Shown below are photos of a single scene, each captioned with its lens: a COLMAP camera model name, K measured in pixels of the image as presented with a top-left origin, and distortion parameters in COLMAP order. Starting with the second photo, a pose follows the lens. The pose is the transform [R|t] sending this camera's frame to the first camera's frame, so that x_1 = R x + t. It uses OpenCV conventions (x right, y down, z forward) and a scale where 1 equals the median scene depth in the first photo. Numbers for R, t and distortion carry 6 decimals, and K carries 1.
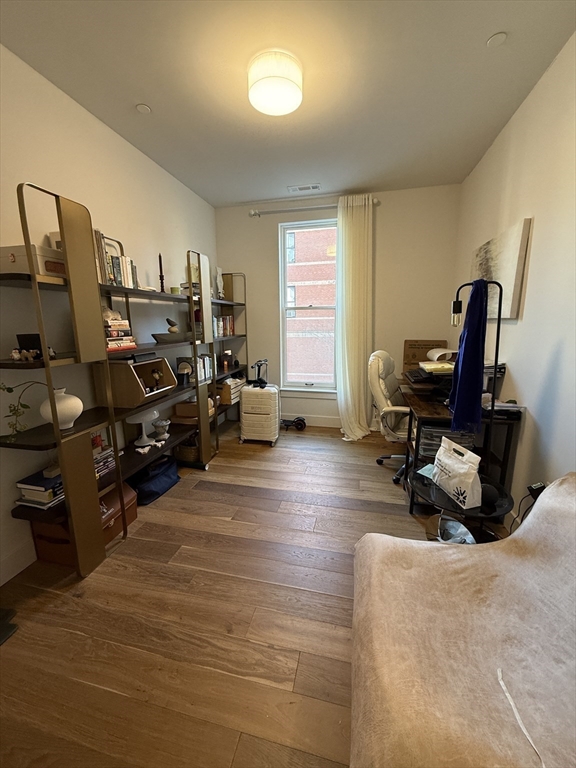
lens RADIAL K [[307.7, 0, 289.0], [0, 307.7, 382.0], [0, 0, 1]] dist [-0.001076, 0.000161]
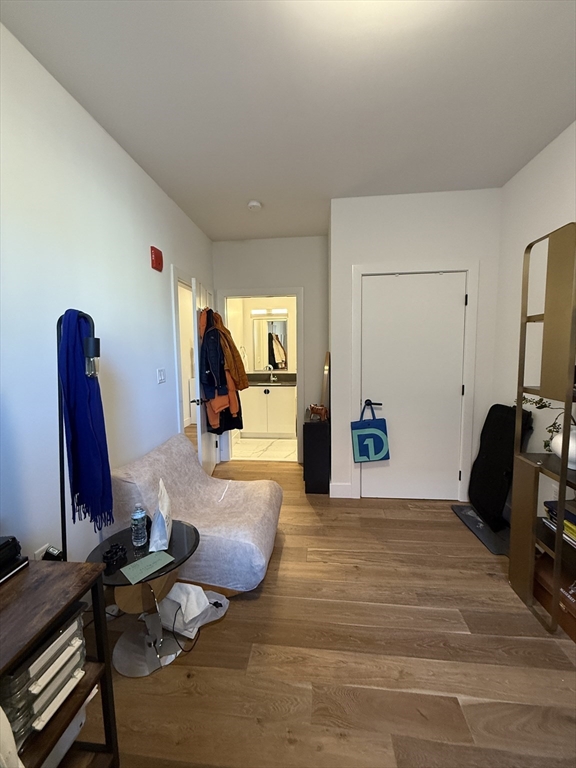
lens RADIAL K [[307.7, 0, 289.0], [0, 307.7, 382.0], [0, 0, 1]] dist [-0.001076, 0.000161]
pose [[-0.994004, 0.025850, -0.106240, 0.225035], [-0.004417, 0.961364, 0.275246, -0.376652], [0.109250, 0.274065, -0.955486, 1.905730]]
